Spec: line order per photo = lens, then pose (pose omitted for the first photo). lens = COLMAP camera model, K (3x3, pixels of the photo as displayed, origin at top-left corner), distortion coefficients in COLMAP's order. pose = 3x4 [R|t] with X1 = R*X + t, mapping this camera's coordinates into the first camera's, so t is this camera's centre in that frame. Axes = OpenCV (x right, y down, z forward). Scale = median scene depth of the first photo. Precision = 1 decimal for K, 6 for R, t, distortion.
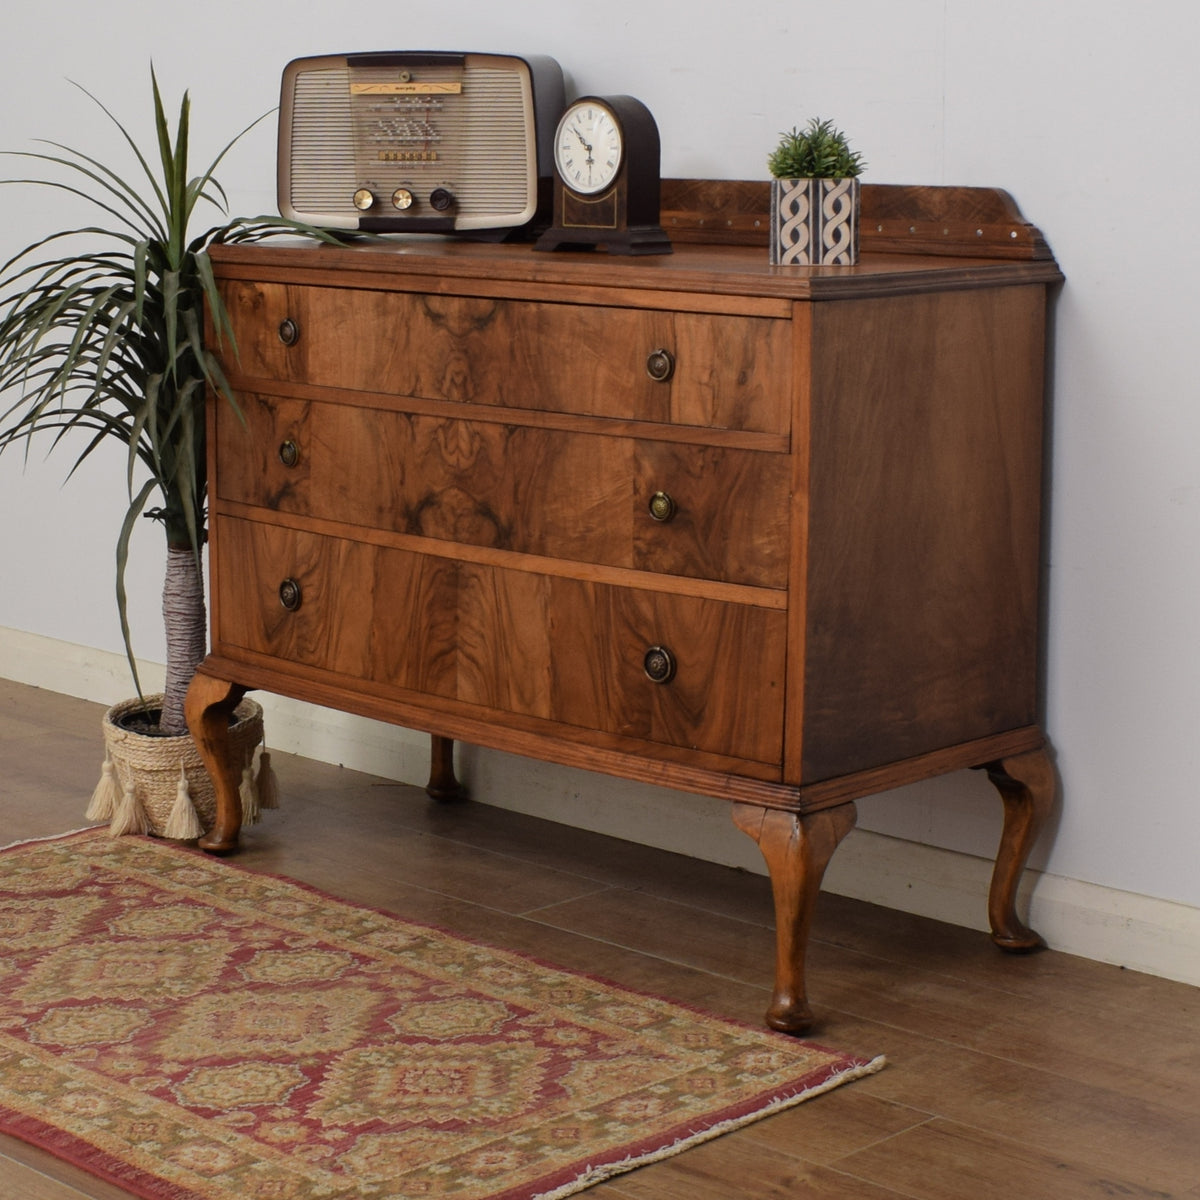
lens RADIAL K [[2569.9, 0, 493.1], [0, 2569.9, 618.4], [0, 0, 1]] dist [-0.073929, -0.070055]
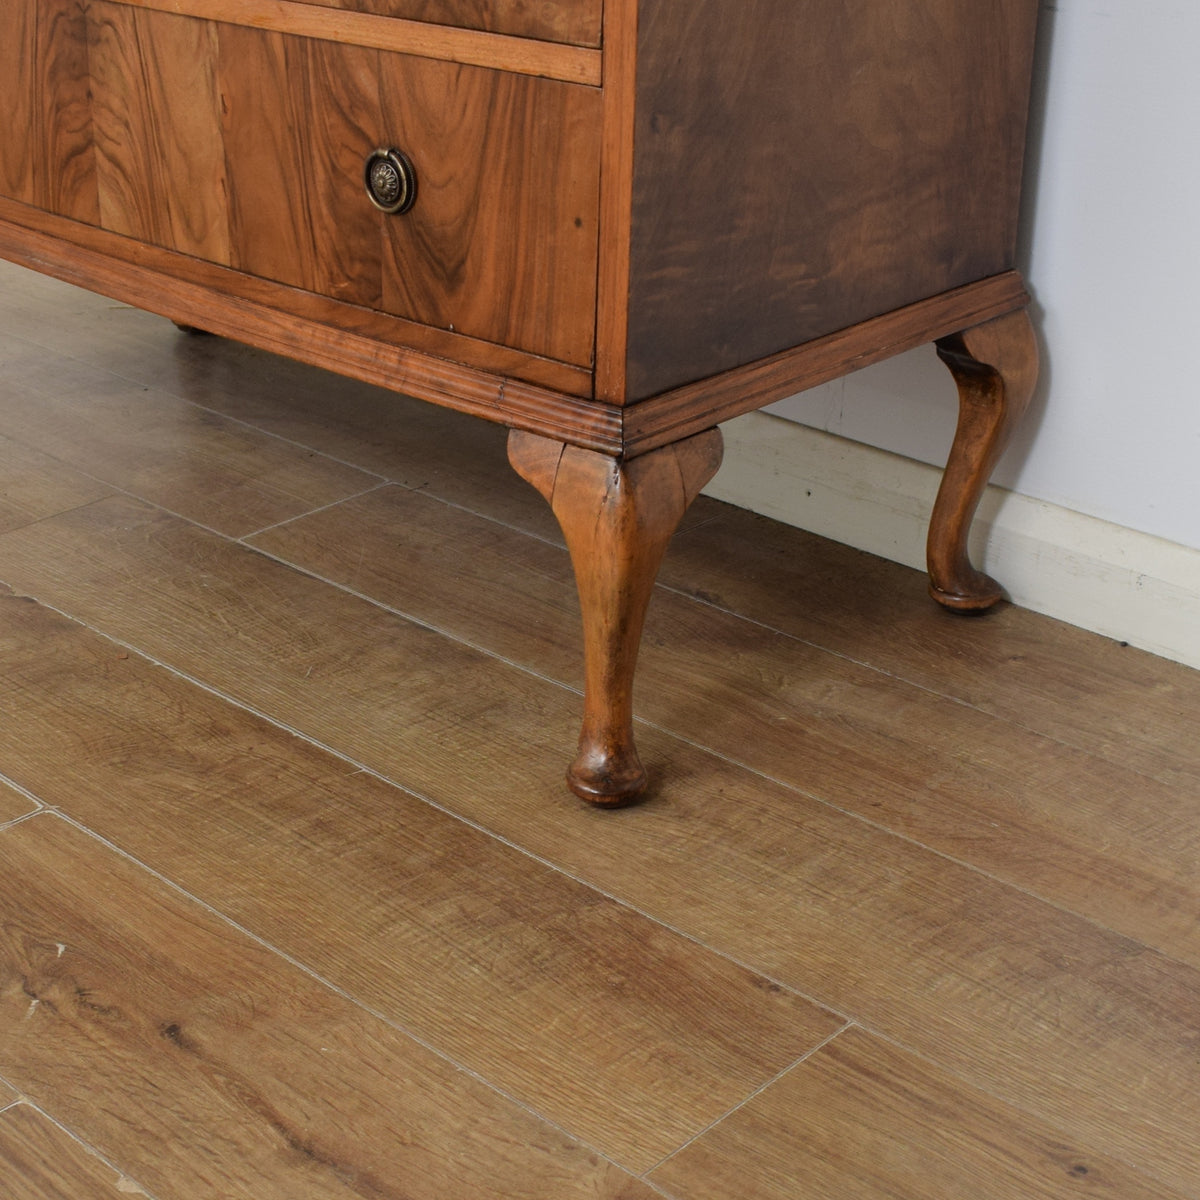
lens RADIAL K [[2034.8, 0, 575.0], [0, 2034.8, 661.6], [0, 0, 1]] dist [-0.042722, -0.112511]
pose [[0.998944, -0.007898, 0.045250, 0.082637], [-0.005152, 0.959630, 0.281218, -0.006473], [-0.045644, -0.281154, 0.958577, 0.518199]]
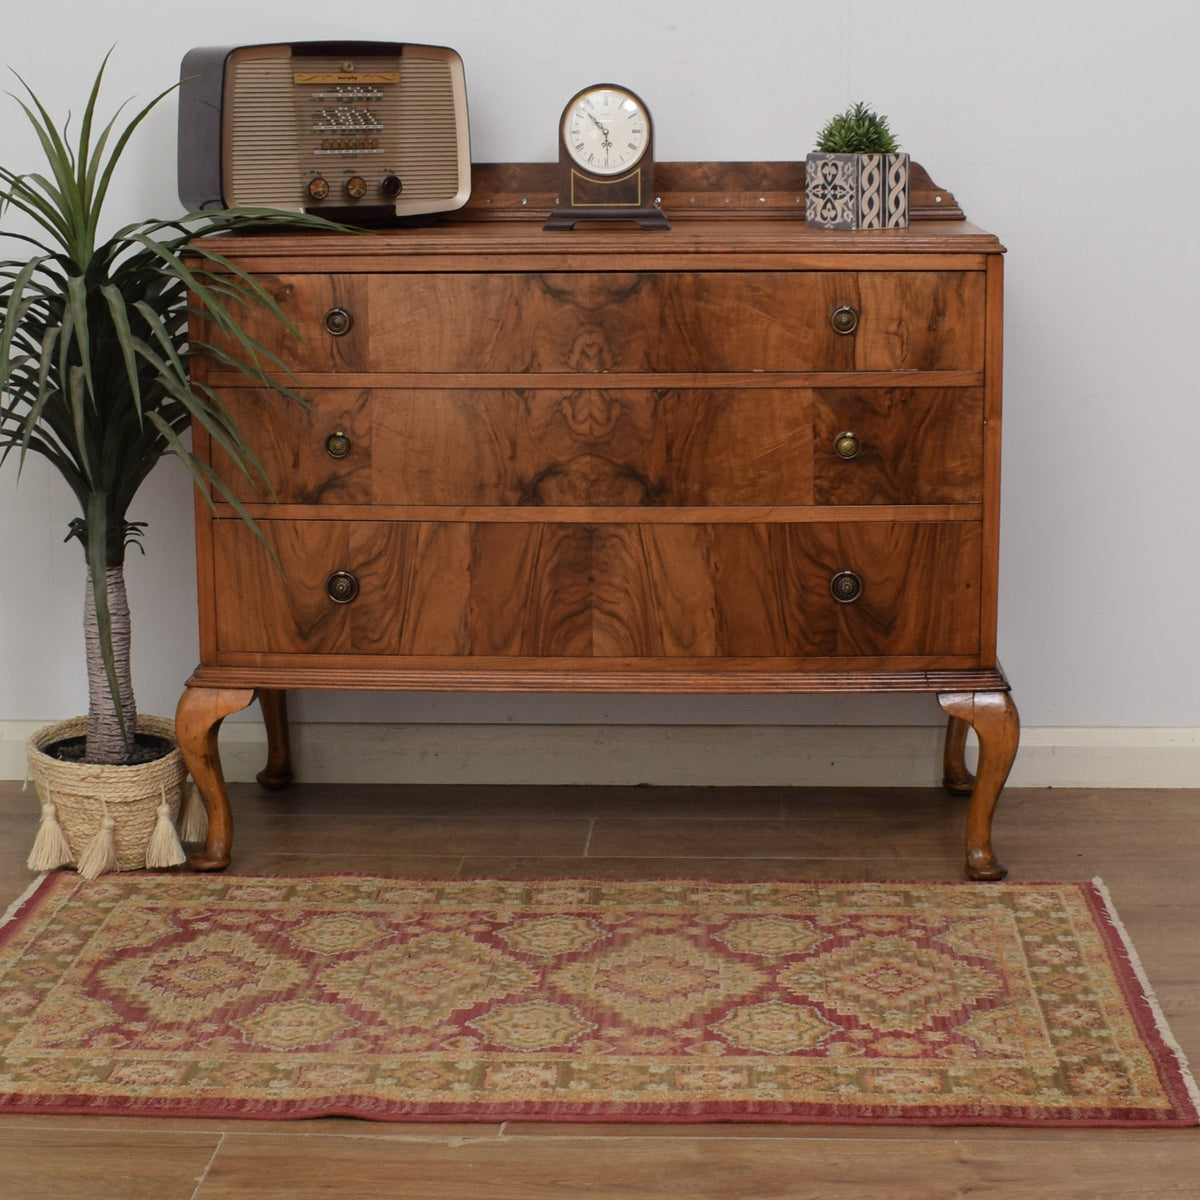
lens RADIAL K [[2336.3, 0, 601.4], [0, 2336.3, 576.8], [0, 0, 1]] dist [-0.067707, -0.089170]
pose [[0.758310, -0.128912, 0.639021, -0.651438], [0.133975, 0.990146, 0.040761, -0.041219], [-0.637979, 0.054703, 0.768108, 0.276280]]
